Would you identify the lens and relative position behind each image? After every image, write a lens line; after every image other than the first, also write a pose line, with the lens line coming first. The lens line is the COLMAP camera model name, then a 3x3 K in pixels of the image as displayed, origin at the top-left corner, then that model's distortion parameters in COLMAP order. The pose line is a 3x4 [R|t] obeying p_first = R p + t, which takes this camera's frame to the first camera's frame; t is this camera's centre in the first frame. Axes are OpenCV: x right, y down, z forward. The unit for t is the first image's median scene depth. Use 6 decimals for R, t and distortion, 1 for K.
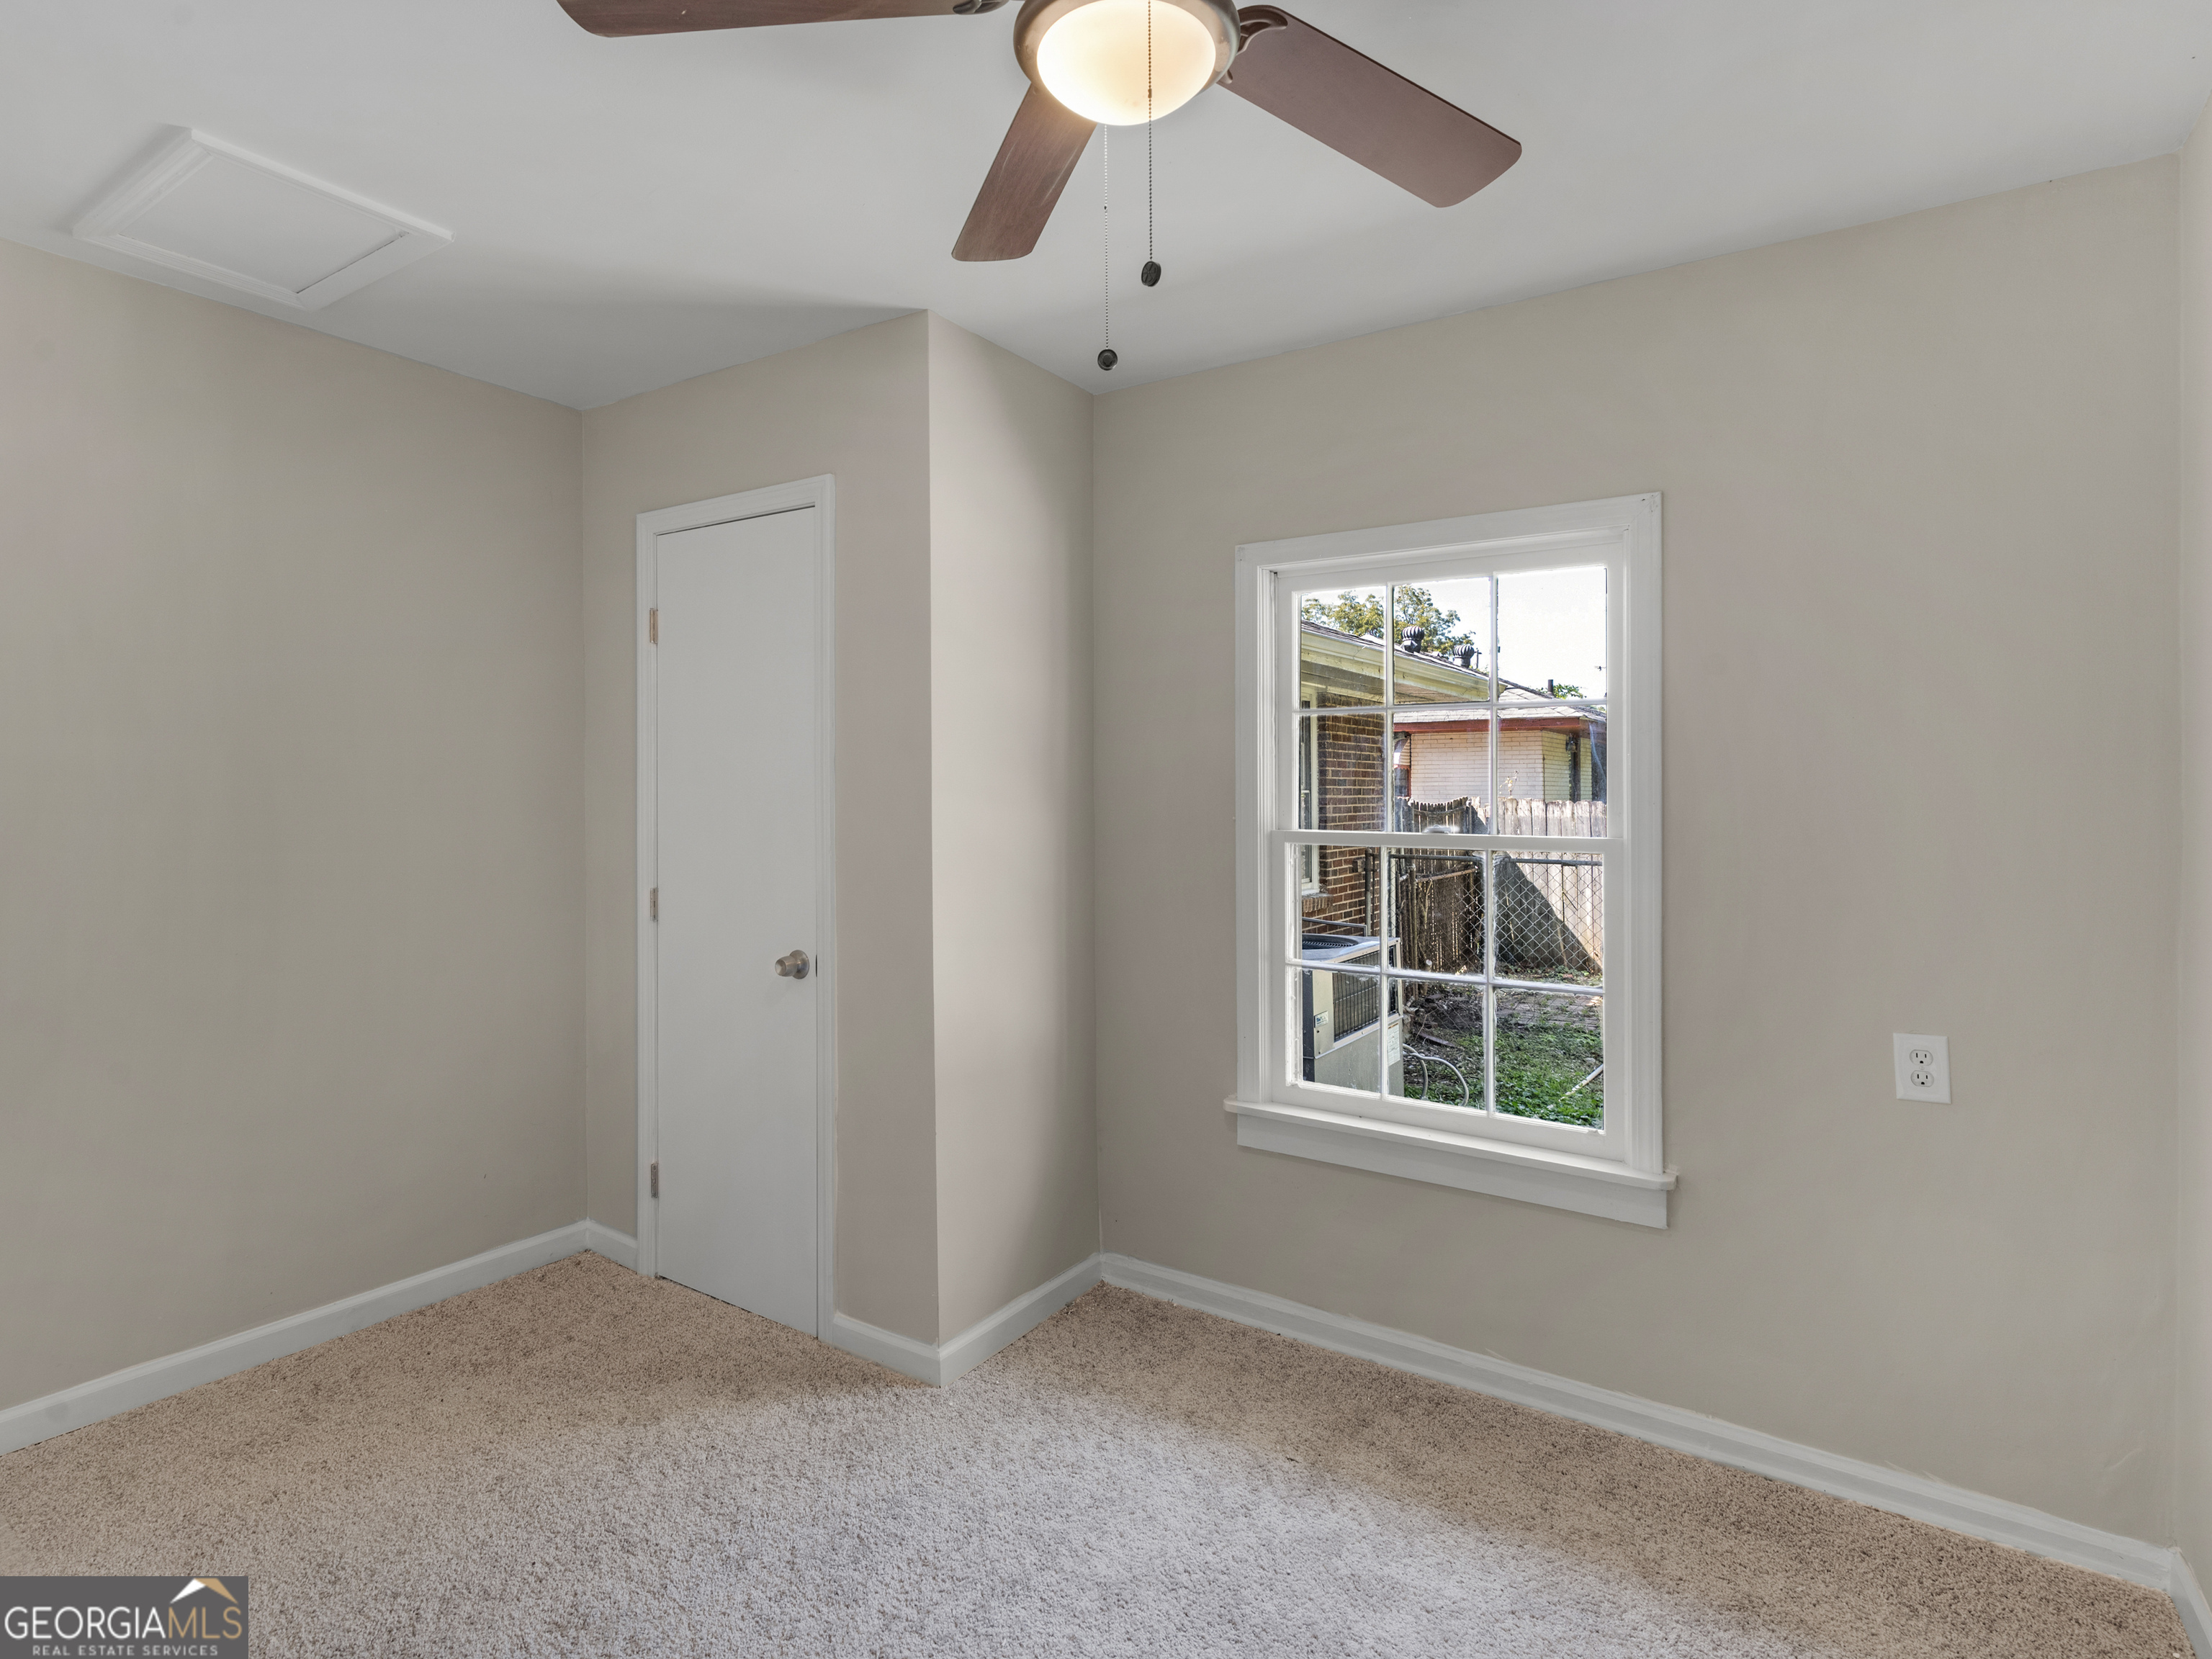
lens RADIAL K [[1158.9, 0, 1132.2], [0, 1158.9, 830.0], [0, 0, 1]] dist [-0.004537, 0.000661]
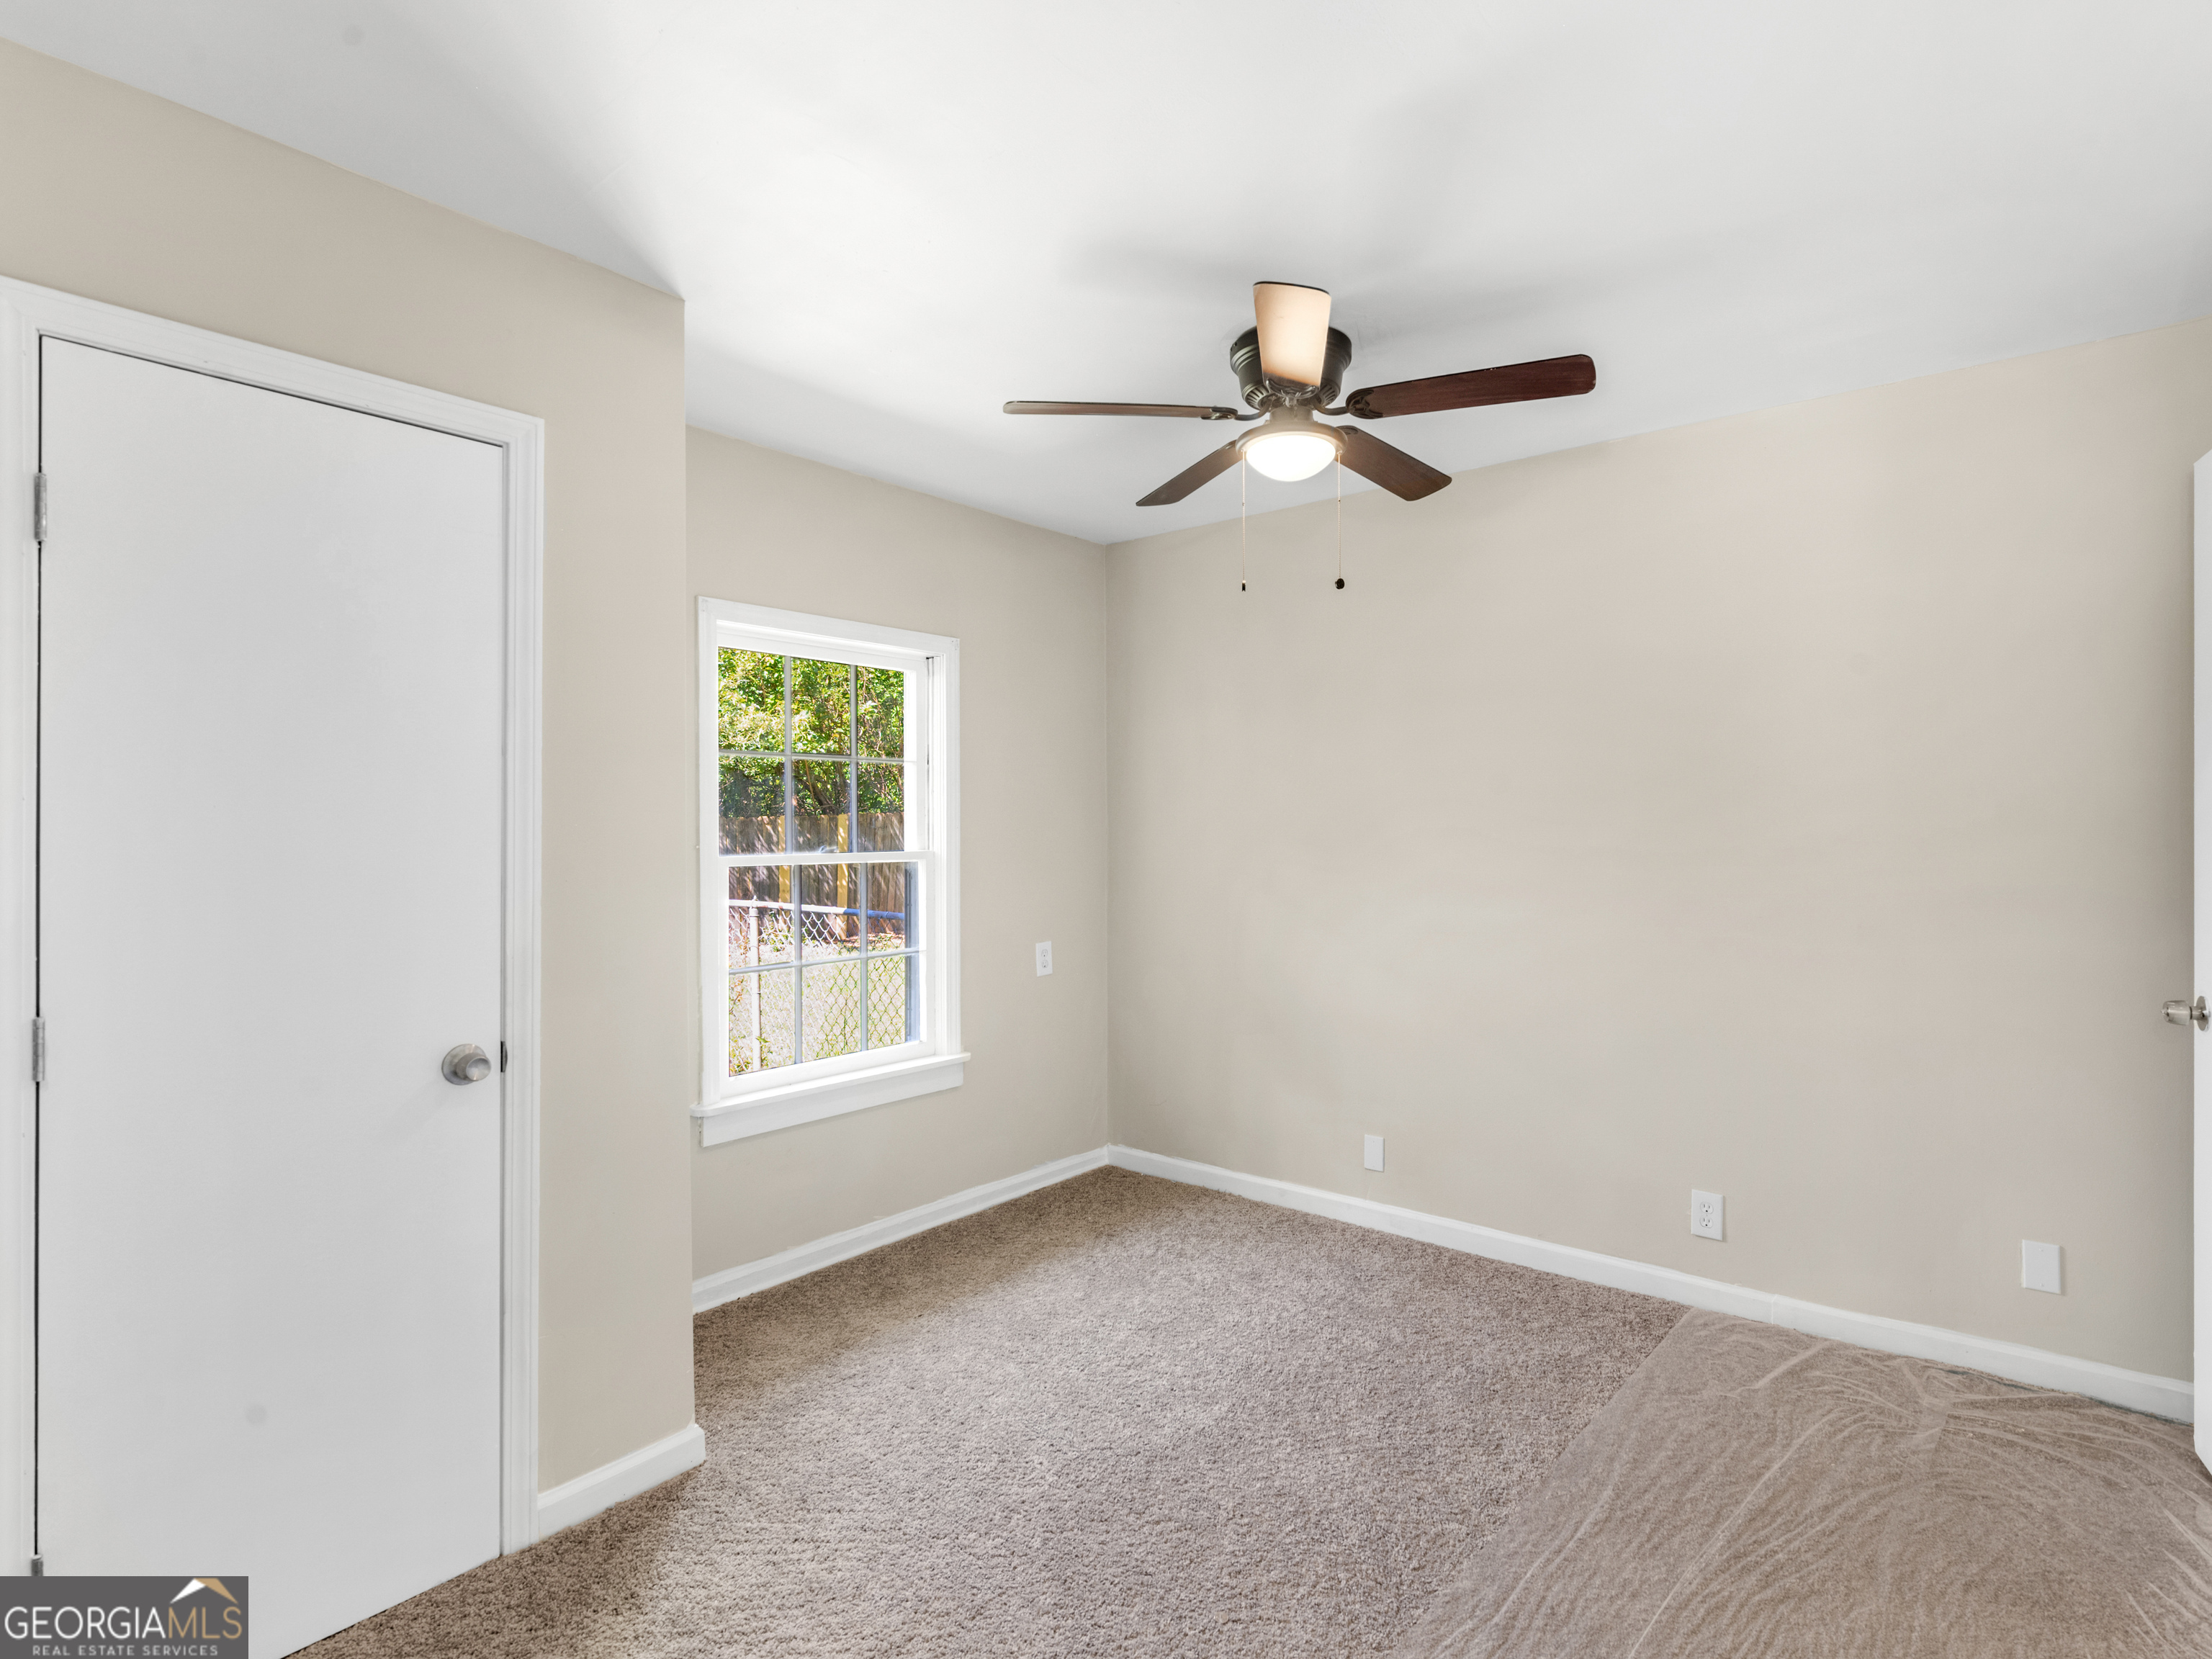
lens RADIAL K [[1158.9, 0, 1132.2], [0, 1158.9, 830.0], [0, 0, 1]] dist [-0.004537, 0.000661]
pose [[0.076344, -0.017638, 0.996926, -1.000469], [0.019901, 0.999671, 0.016162, -0.034559], [-0.996883, 0.018606, 0.076670, 0.540495]]
